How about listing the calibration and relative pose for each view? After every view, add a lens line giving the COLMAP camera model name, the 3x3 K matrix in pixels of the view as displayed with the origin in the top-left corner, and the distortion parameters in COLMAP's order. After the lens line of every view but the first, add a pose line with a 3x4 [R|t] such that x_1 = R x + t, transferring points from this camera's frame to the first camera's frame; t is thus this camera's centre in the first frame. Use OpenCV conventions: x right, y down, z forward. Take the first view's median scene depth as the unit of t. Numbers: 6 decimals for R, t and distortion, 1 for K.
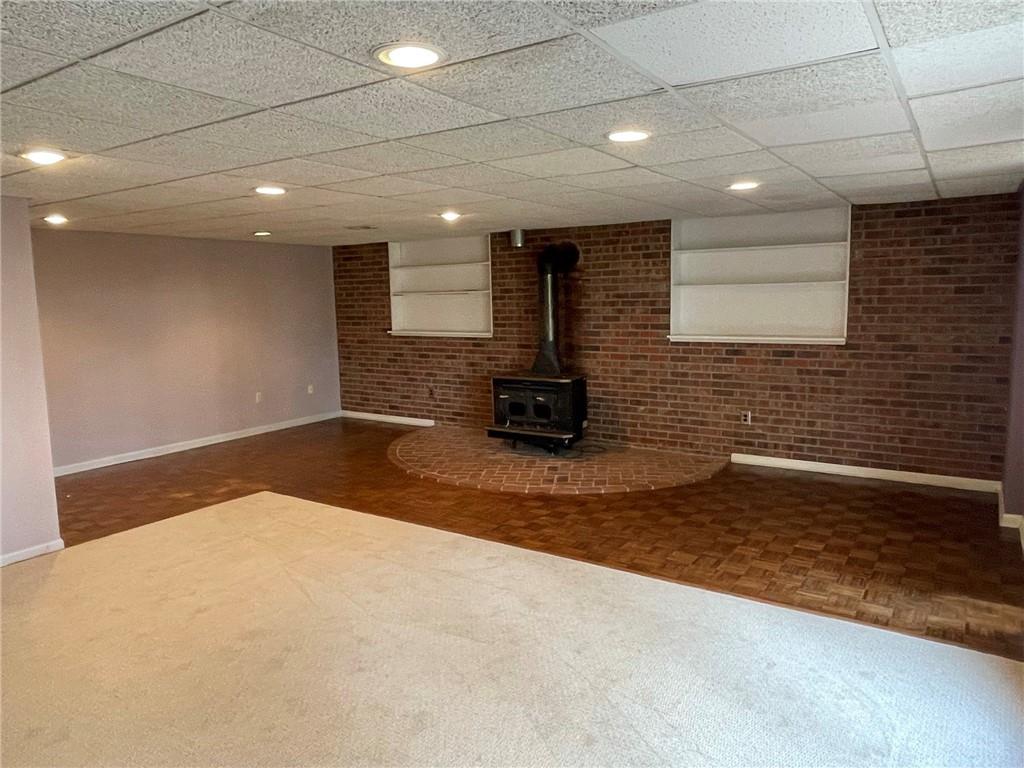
lens RADIAL K [[695.8, 0, 510.1], [0, 695.8, 384.1], [0, 0, 1]] dist [0.006259, -0.017483]
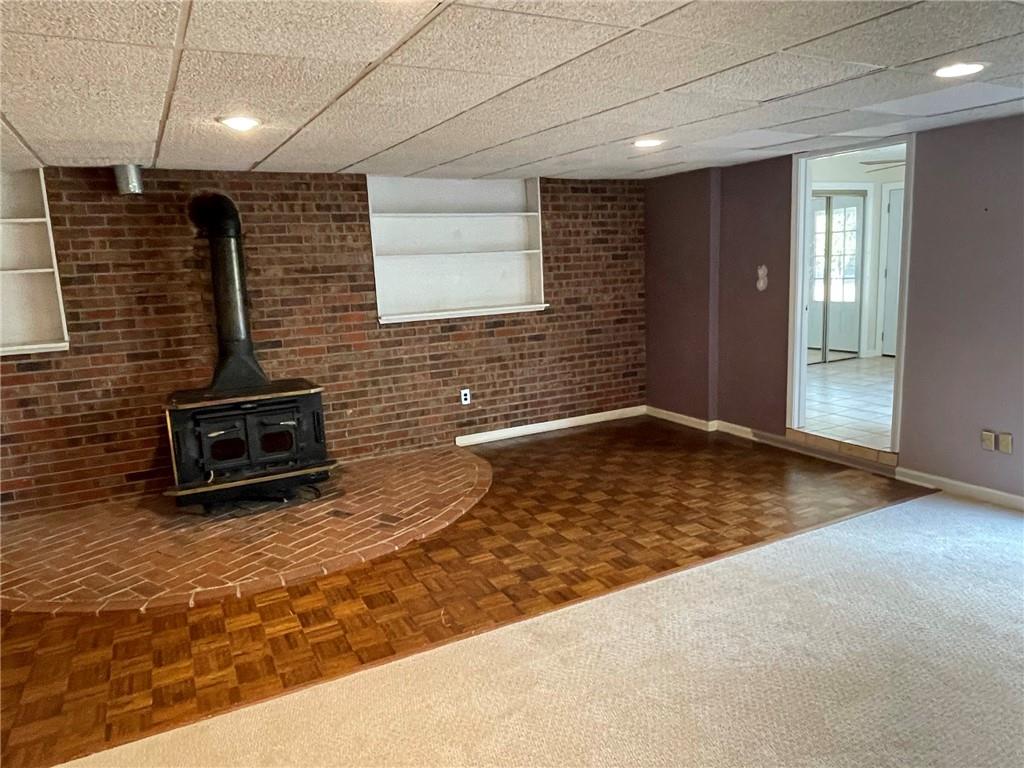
lens RADIAL K [[695.8, 0, 518.5], [0, 695.8, 385.8], [0, 0, 1]] dist [0.006259, -0.017483]
pose [[0.461110, -0.160111, 0.872778, -0.472066], [0.143242, 0.984117, 0.104858, -0.057626], [-0.875705, 0.076667, 0.476721, 0.515686]]
